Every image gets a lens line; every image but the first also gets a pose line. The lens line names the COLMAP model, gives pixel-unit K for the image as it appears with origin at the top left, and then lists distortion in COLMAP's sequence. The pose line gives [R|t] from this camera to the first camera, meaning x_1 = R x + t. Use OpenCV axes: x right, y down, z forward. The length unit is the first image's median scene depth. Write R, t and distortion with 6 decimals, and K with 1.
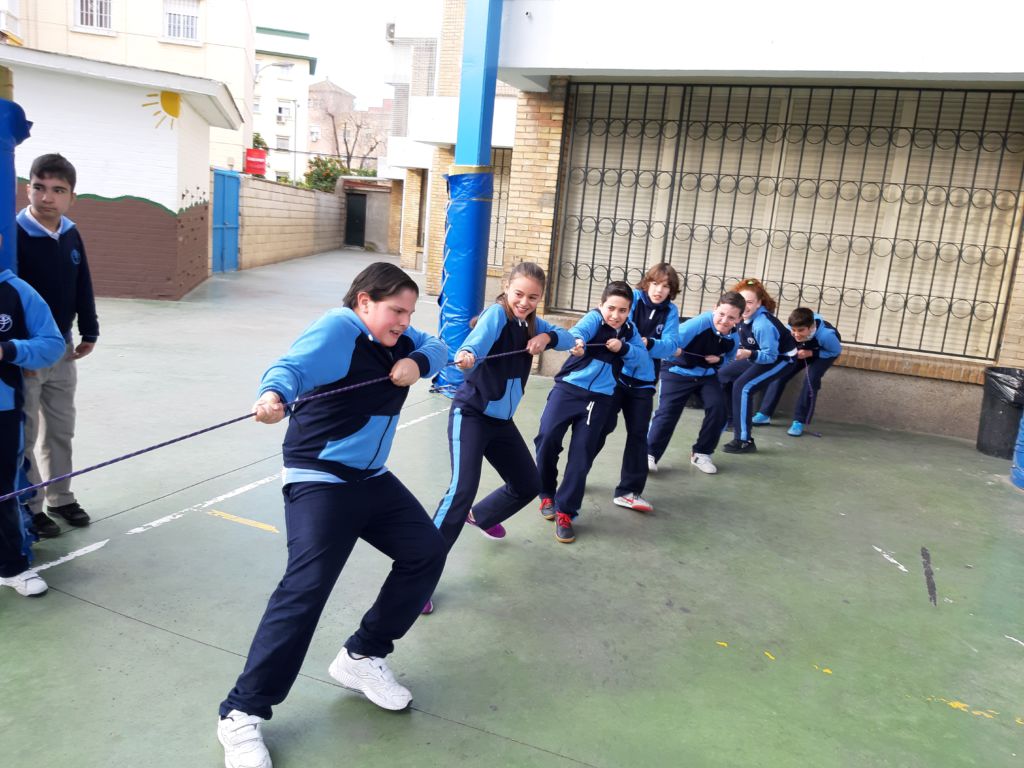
lens RADIAL K [[819.7, 0, 512.0], [0, 819.7, 384.0], [0, 0, 1]] dist [0.099617, -0.172581]
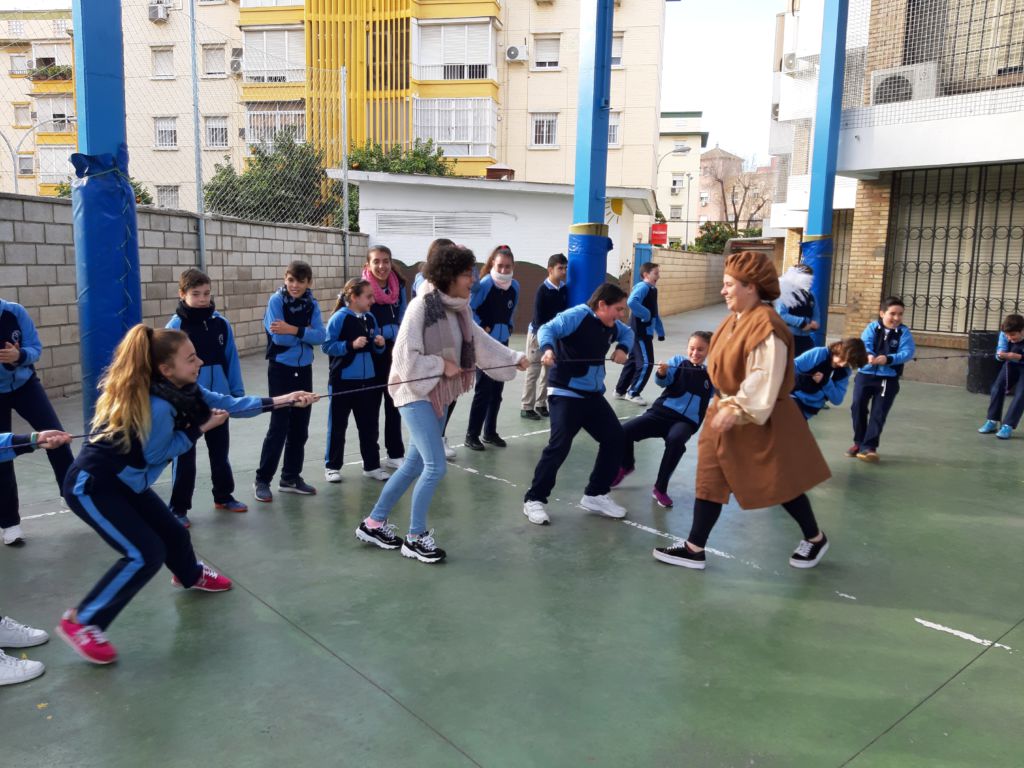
lens RADIAL K [[817.1, 0, 512.0], [0, 817.1, 384.0], [0, 0, 1]] dist [0.036571, -0.084462]
pose [[0.896467, -0.001654, -0.443107, 0.038296], [-0.028666, 0.997682, -0.061721, 0.041132], [0.442182, 0.068033, 0.894342, -0.199529]]
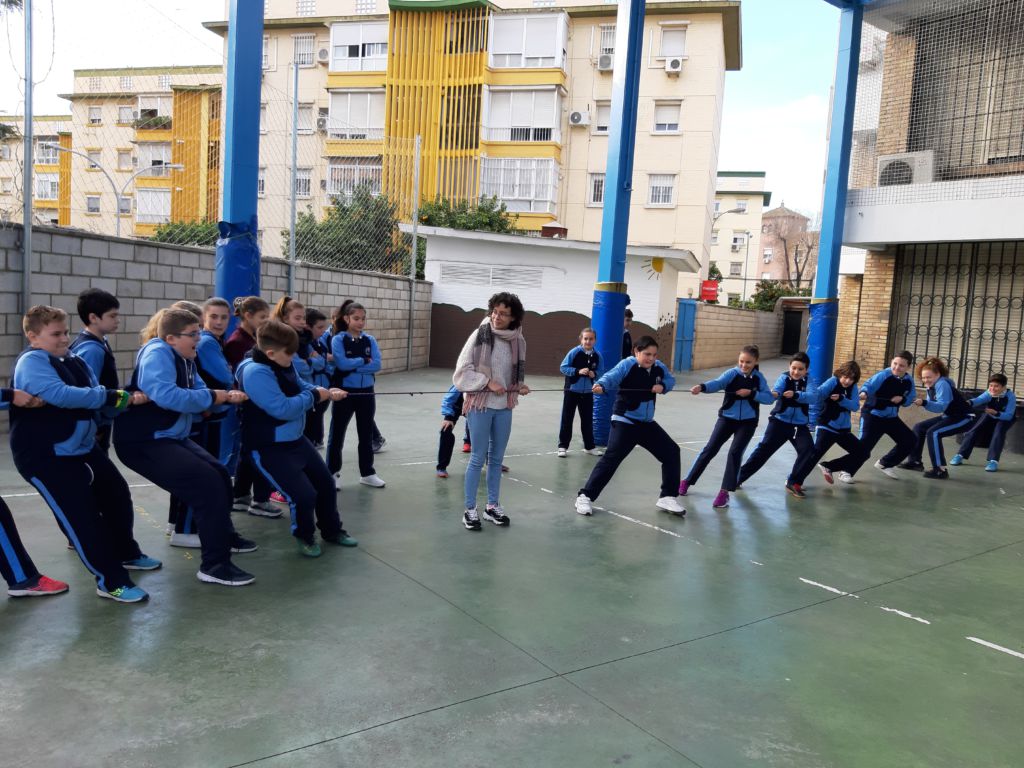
lens RADIAL K [[817.1, 0, 512.0], [0, 817.1, 384.0], [0, 0, 1]] dist [0.036571, -0.084462]
pose [[0.862431, 0.012091, -0.506030, 0.084978], [-0.081617, 0.989955, -0.115447, 0.055544], [0.499551, 0.140866, 0.854755, -0.258057]]
